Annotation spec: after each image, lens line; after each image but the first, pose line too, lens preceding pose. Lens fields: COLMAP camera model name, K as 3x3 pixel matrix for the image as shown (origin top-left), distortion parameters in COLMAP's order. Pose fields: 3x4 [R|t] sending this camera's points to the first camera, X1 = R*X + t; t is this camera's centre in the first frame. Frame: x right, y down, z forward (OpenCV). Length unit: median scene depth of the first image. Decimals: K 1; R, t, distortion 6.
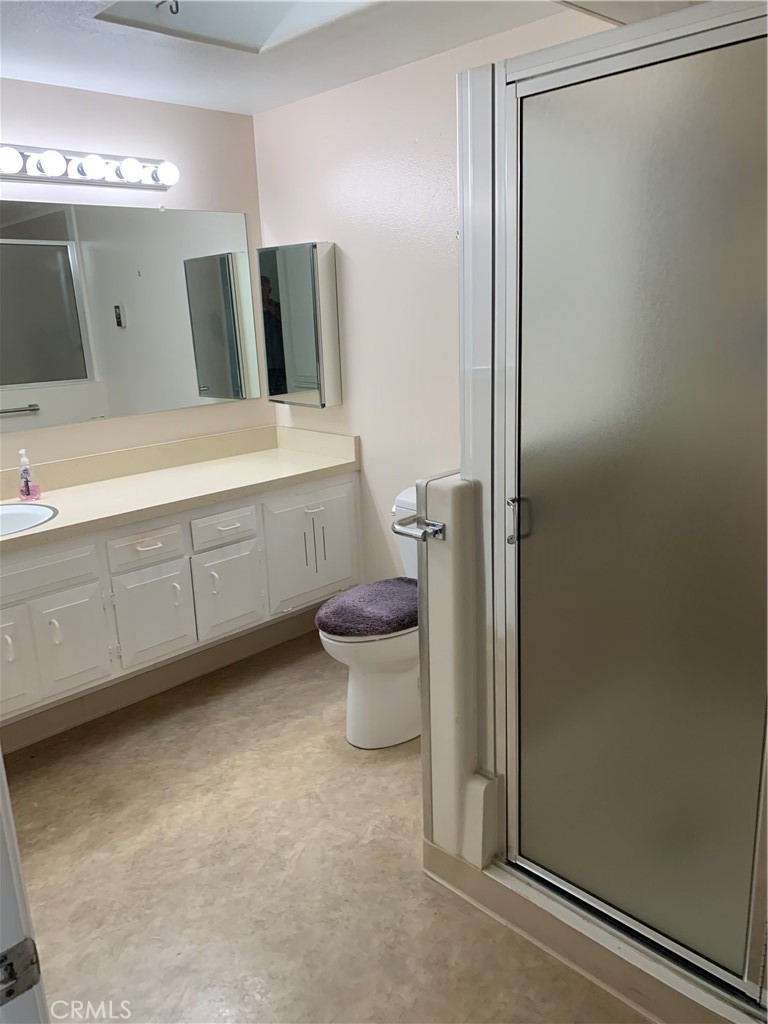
lens RADIAL K [[781.6, 0, 384.4], [0, 781.6, 502.2], [0, 0, 1]] dist [0.011816, -0.006355]
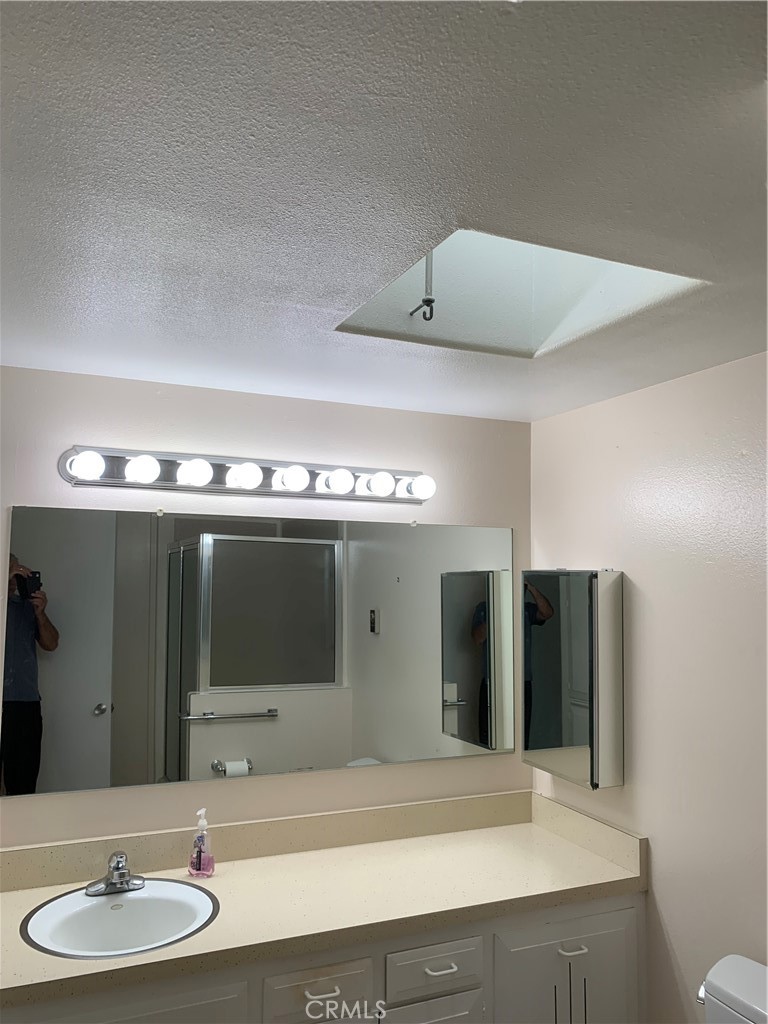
lens RADIAL K [[786.0, 0, 379.2], [0, 786.0, 507.9], [0, 0, 1]] dist [0.037345, -0.048384]
pose [[0.933200, 0.022466, -0.358655, -0.011642], [-0.140393, 0.941519, -0.306319, -0.142857], [0.330799, 0.336210, 0.881780, 0.259241]]
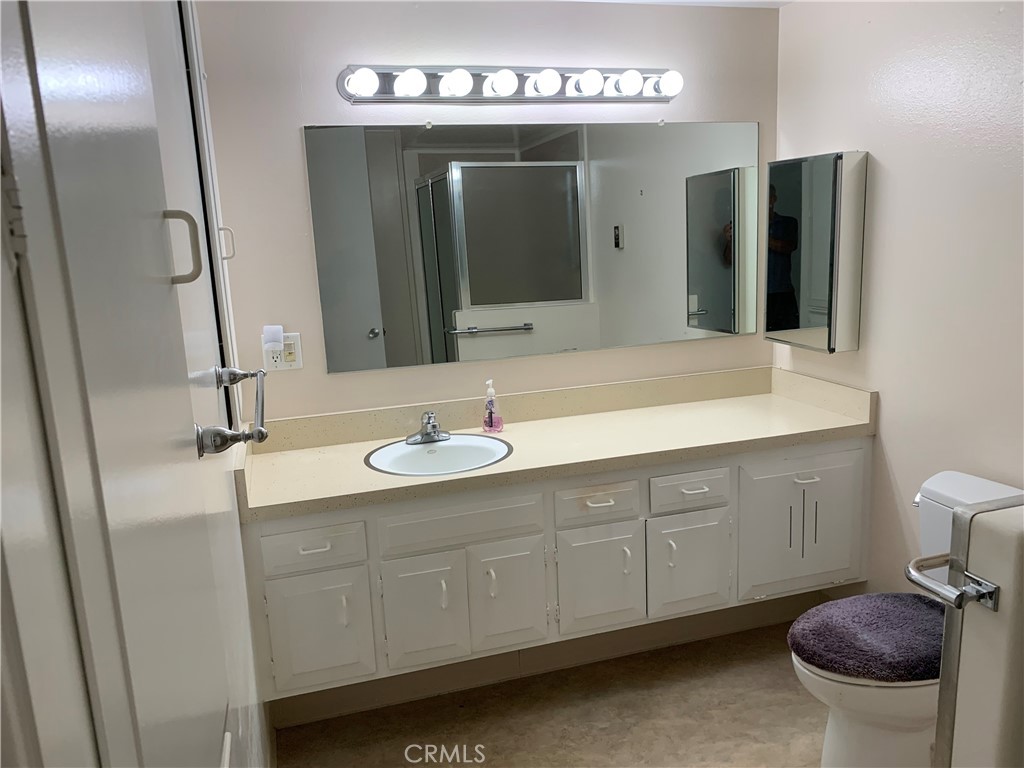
lens RADIAL K [[786.0, 0, 512.0], [0, 786.0, 384.0], [0, 0, 1]] dist [0.037345, -0.048384]
pose [[0.886246, 0.089365, -0.454512, 0.002893], [-0.106527, 0.994235, -0.012233, -0.056190], [0.450798, 0.059260, 0.890657, 0.158632]]
